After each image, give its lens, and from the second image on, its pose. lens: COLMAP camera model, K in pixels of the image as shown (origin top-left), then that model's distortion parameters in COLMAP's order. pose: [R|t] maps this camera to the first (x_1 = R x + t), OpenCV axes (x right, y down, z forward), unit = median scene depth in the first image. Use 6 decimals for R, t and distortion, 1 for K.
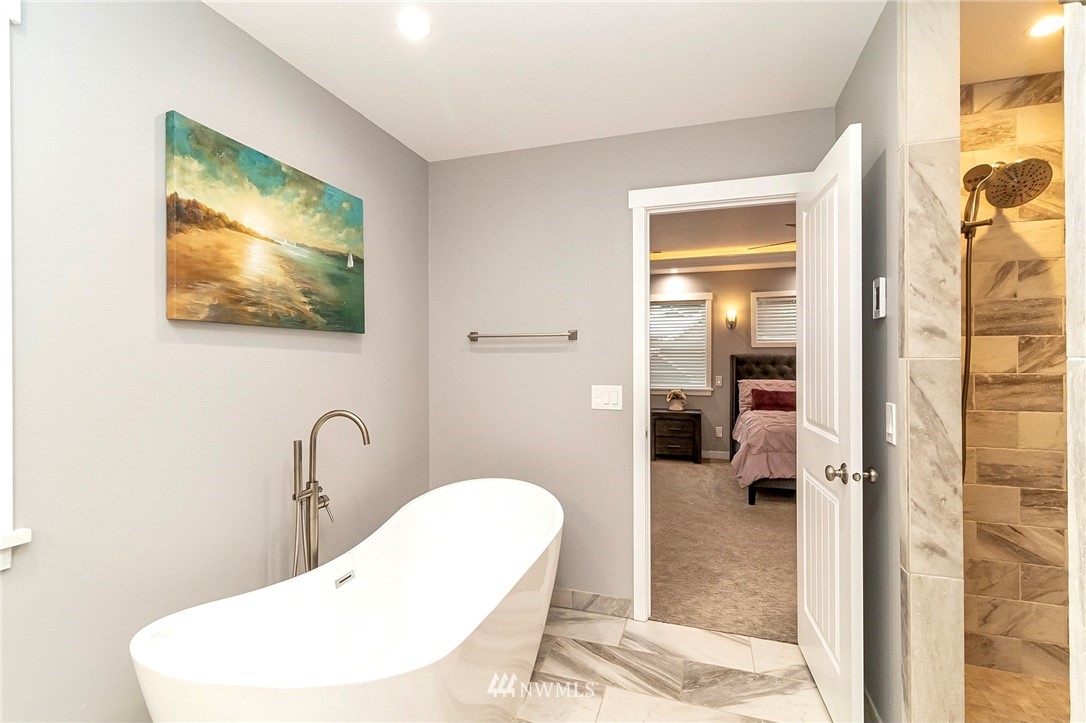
lens RADIAL K [[508.5, 0, 541.0], [0, 508.5, 361.8], [0, 0, 1]] dist [0.007956, -0.000758]
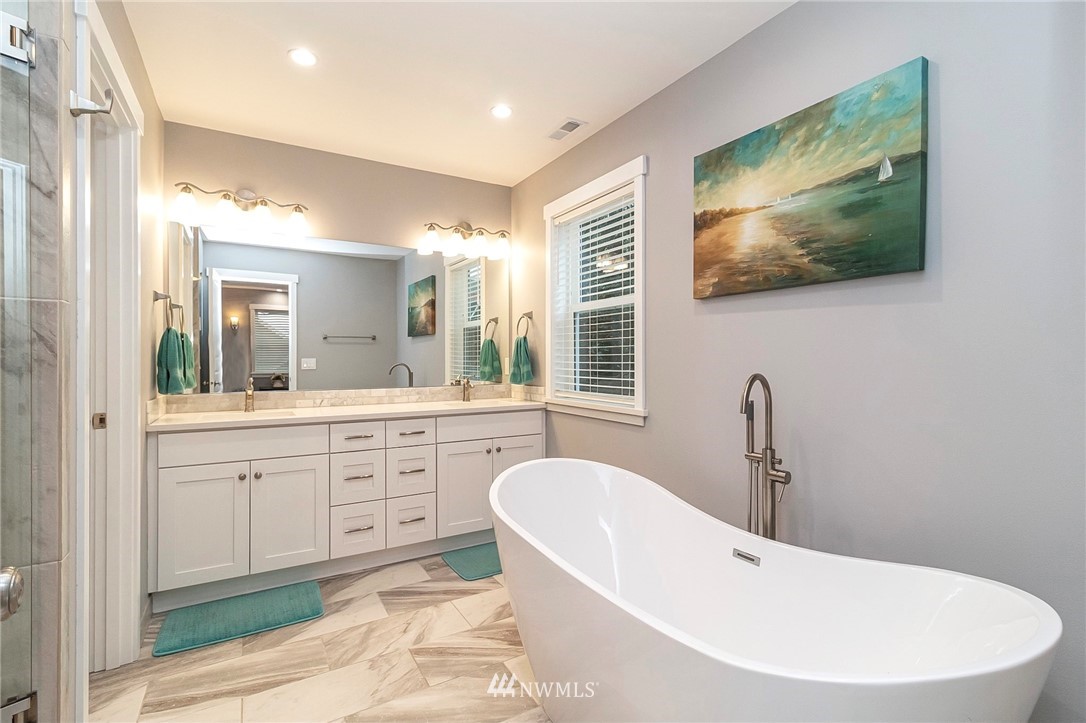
lens RADIAL K [[508.5, 0, 545.4], [0, 508.5, 356.3], [0, 0, 1]] dist [0.007956, -0.000758]
pose [[-0.662393, 0.007466, -0.749119, 0.532076], [0.005155, 0.999972, 0.005408, 0.056880], [0.749139, -0.000279, -0.662413, 1.316793]]
